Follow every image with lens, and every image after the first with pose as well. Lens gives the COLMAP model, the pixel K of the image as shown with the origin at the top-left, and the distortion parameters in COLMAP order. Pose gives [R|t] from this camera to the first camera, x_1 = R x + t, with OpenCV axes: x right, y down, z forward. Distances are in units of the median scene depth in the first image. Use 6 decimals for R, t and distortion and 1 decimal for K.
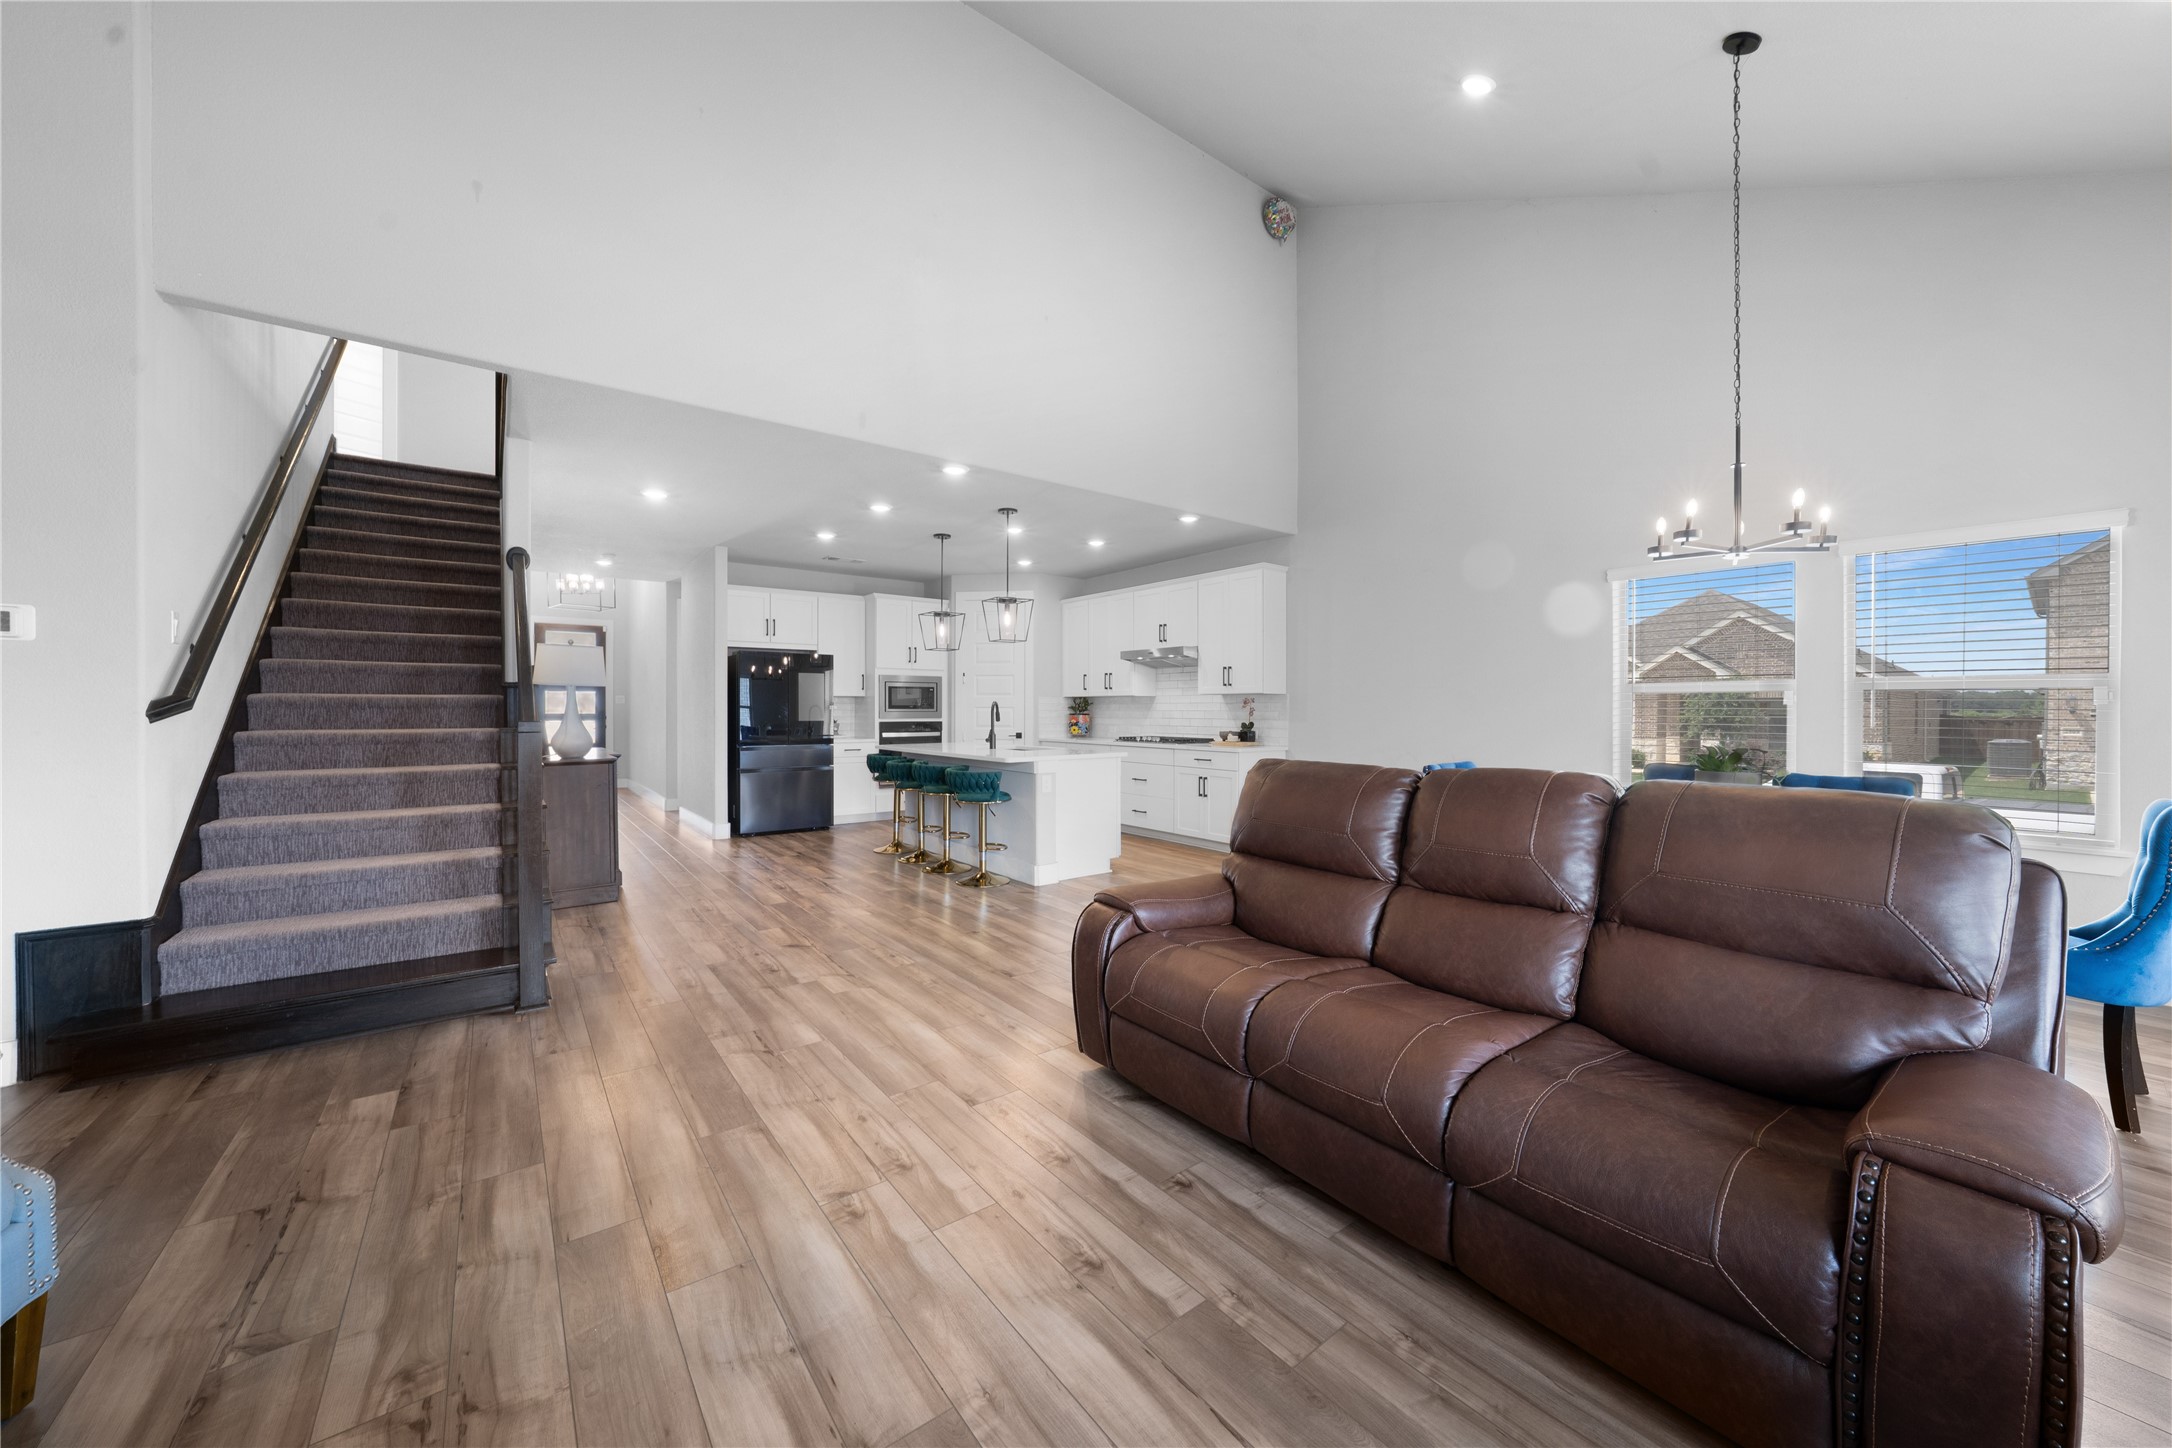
lens RADIAL K [[798.6, 0, 1093.4], [0, 798.6, 706.6], [0, 0, 1]] dist [-0.012873, 0.000097]
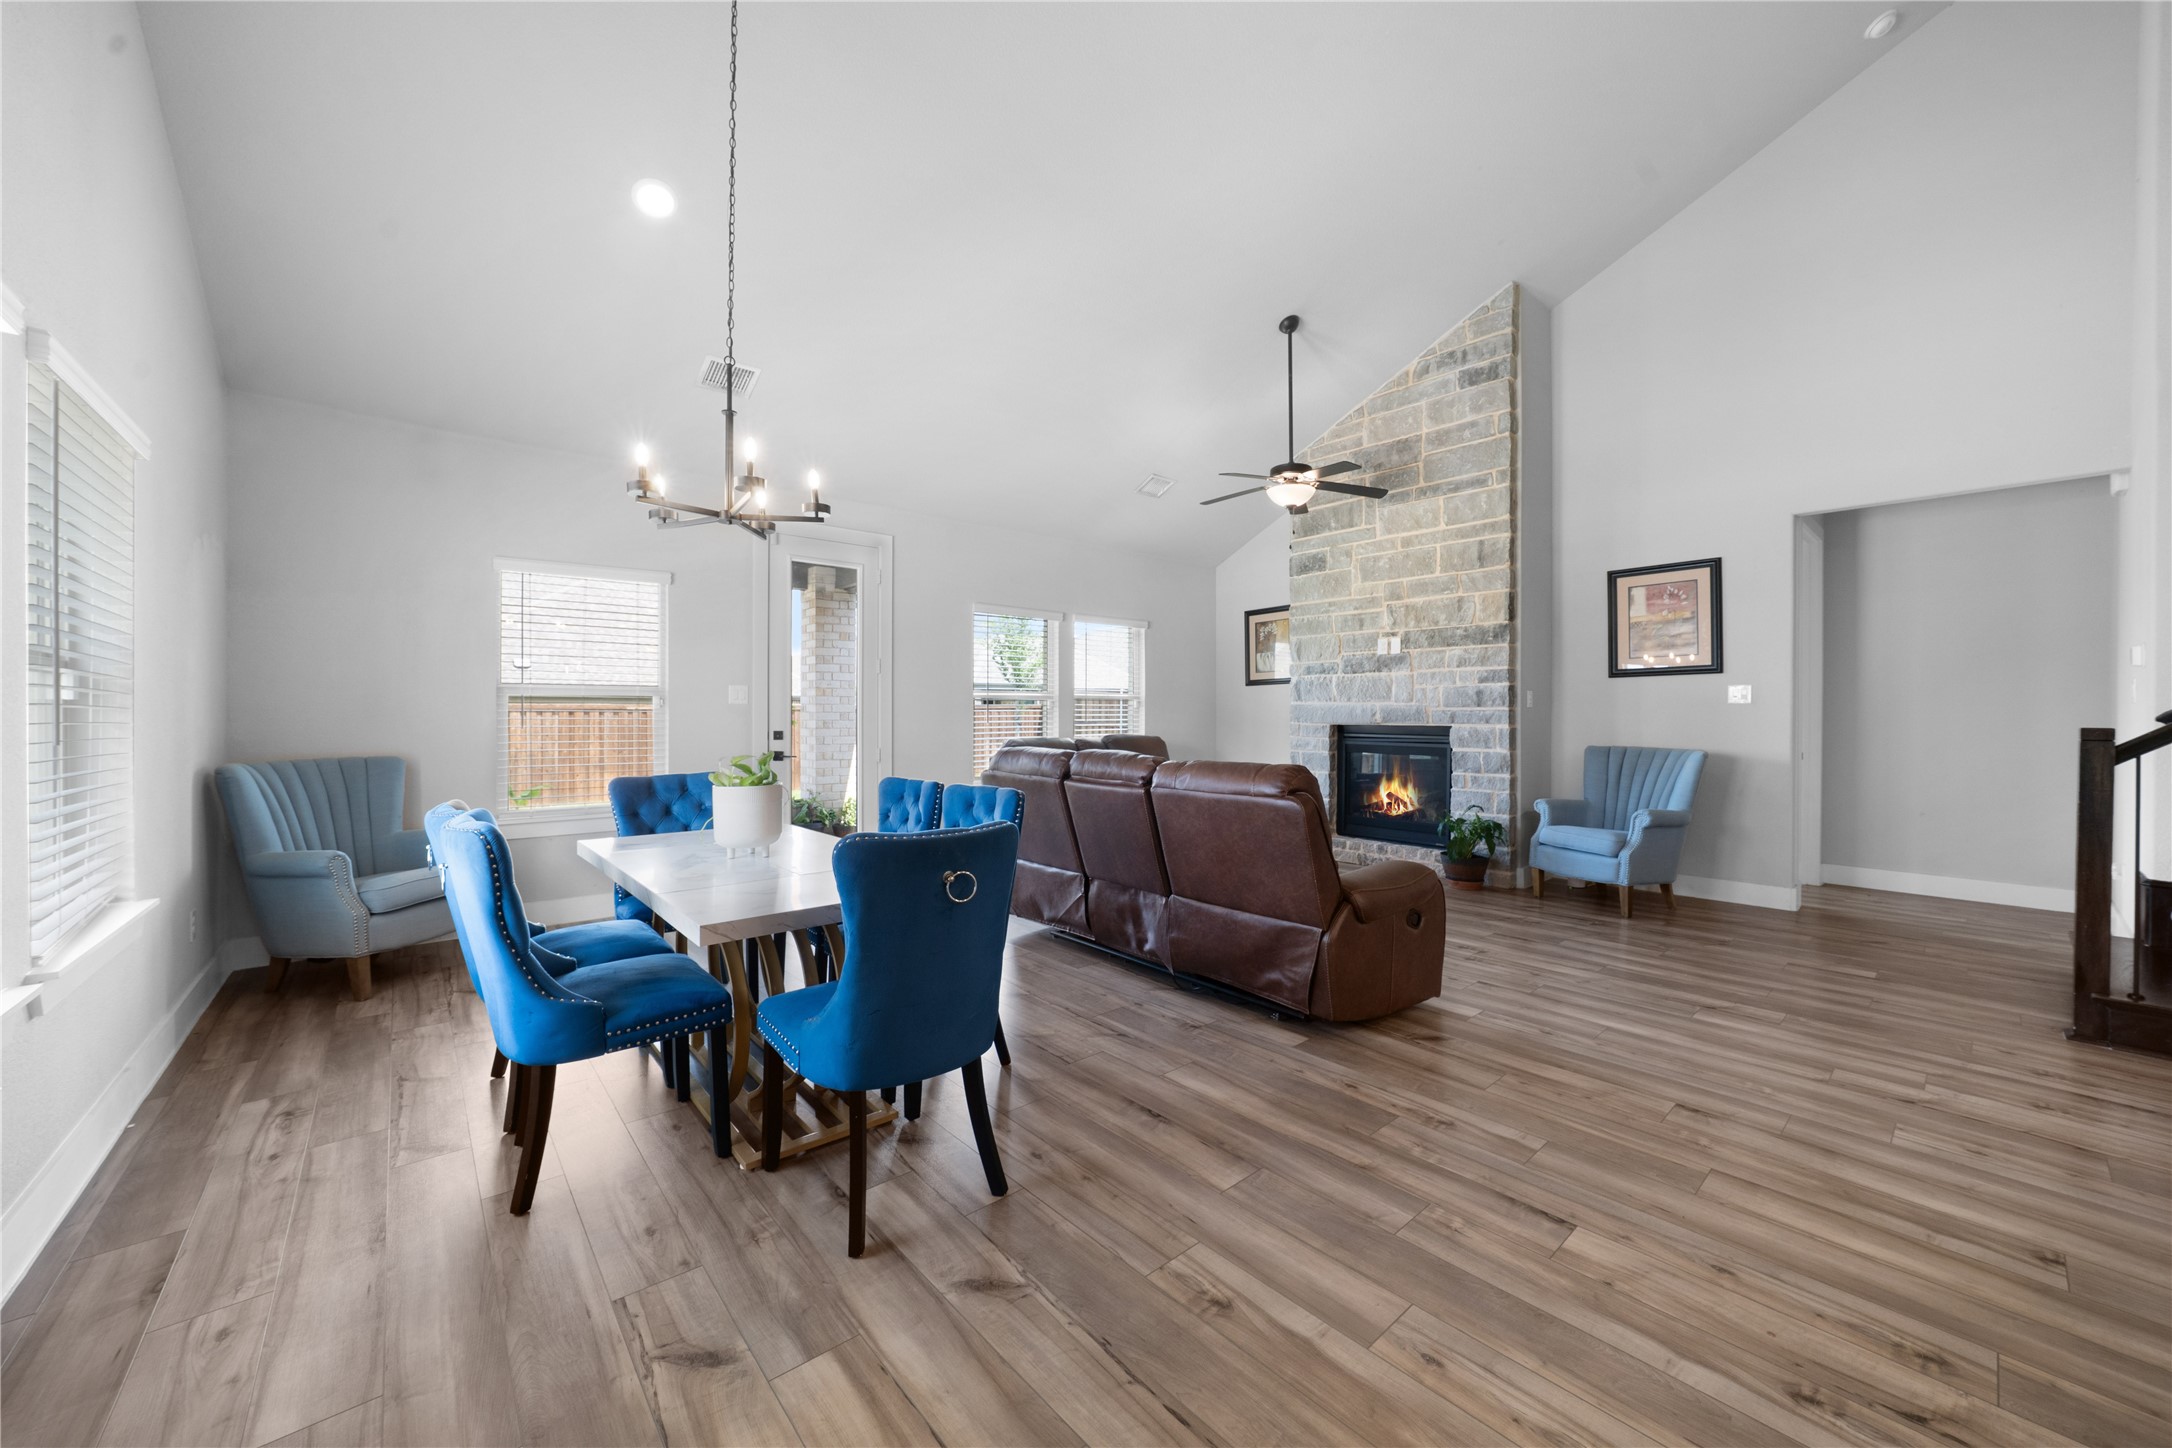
lens RADIAL K [[798.6, 0, 1097.1], [0, 798.6, 721.1], [0, 0, 1]] dist [-0.012873, 0.000097]
pose [[-0.998391, -0.003197, -0.056613, 0.439389], [-0.003348, 0.999991, 0.002565, 0.013883], [0.056604, 0.002750, -0.998393, 1.683856]]
